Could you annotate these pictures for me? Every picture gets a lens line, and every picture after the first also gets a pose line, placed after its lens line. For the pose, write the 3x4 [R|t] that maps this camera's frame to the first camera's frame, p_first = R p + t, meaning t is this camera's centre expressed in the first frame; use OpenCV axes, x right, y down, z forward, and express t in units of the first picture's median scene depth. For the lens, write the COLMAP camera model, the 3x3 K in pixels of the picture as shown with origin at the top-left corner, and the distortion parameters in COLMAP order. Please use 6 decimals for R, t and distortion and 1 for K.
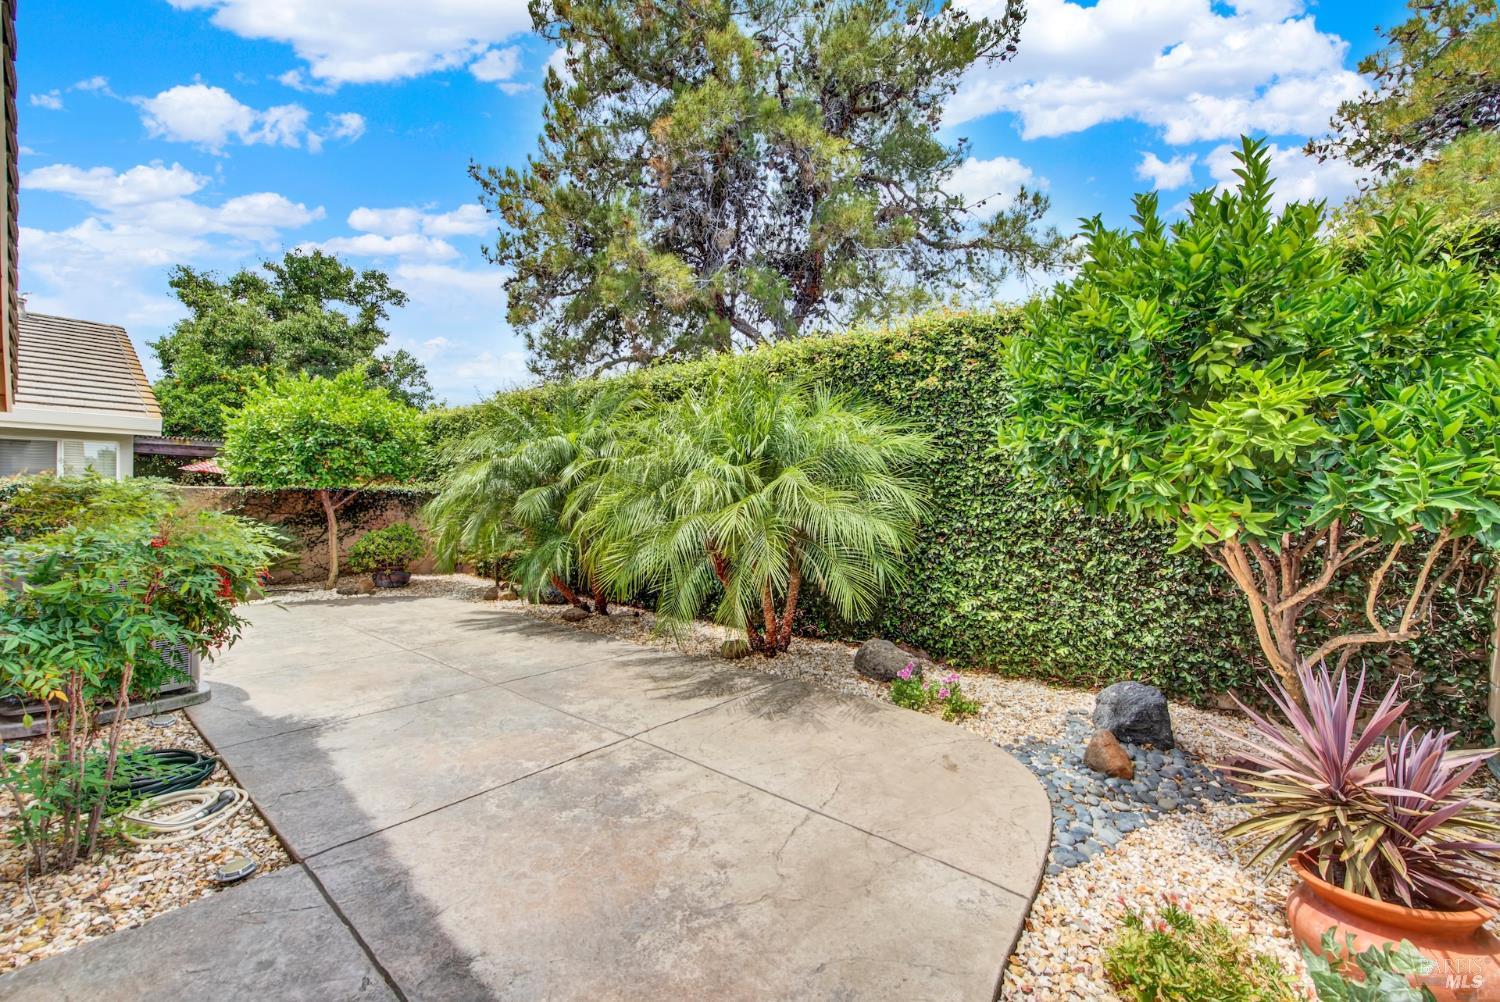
lens RADIAL K [[606.4, 0, 758.5], [0, 606.4, 501.3], [0, 0, 1]] dist [0.001297, -0.000408]
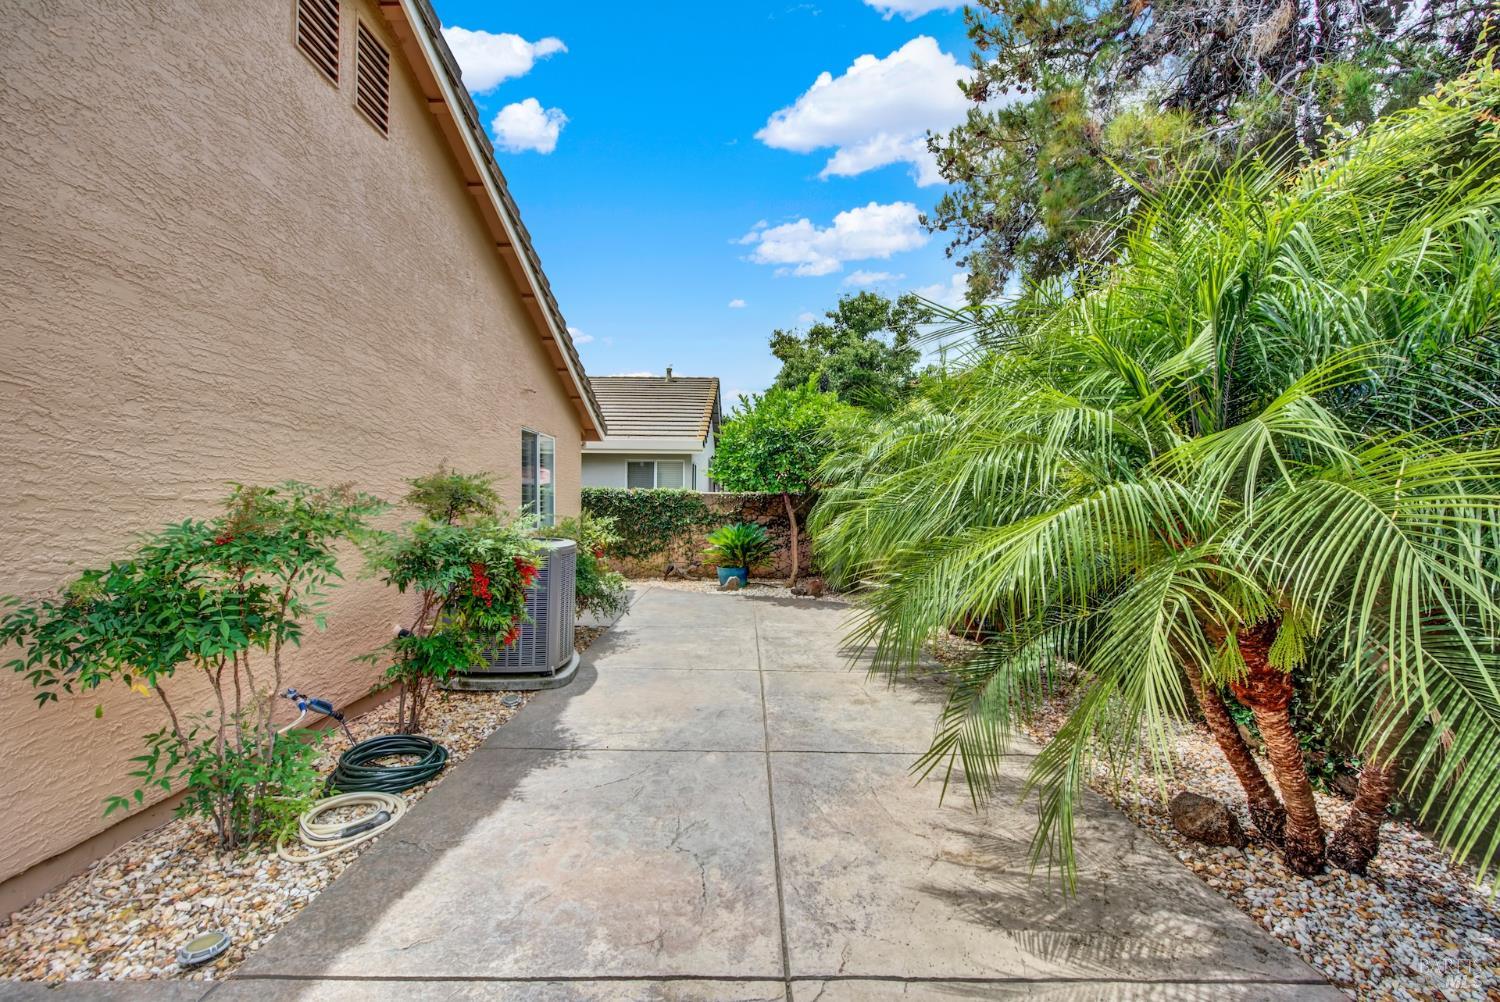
lens RADIAL K [[593.7, 0, 750.4], [0, 593.7, 502.3], [0, 0, 1]] dist [-0.001853, -0.000519]
pose [[0.629246, -0.003461, -0.777198, 0.094375], [-0.002064, 0.999979, -0.006125, 0.002233], [0.777203, 0.005458, 0.629226, 0.430614]]
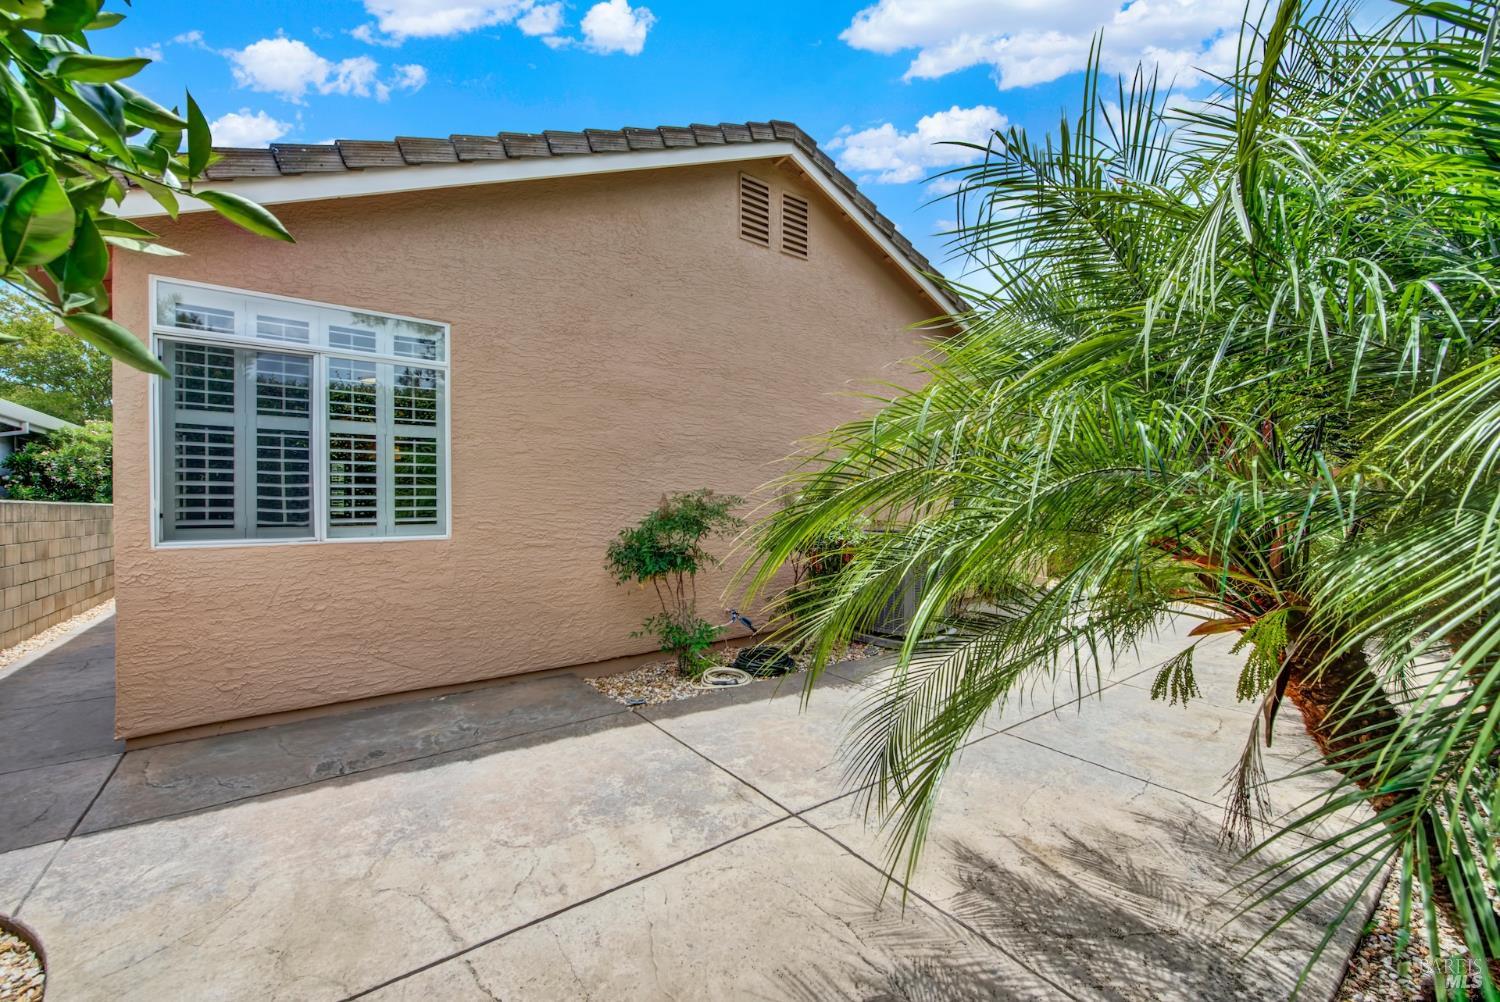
lens RADIAL K [[595.2, 0, 776.7], [0, 595.2, 503.5], [0, 0, 1]] dist [0.001620, 0.000052]
pose [[-0.226824, -0.003715, -0.973929, 0.328109], [-0.003980, 0.999988, -0.002888, 0.004542], [0.973928, 0.003221, -0.226836, 0.735120]]
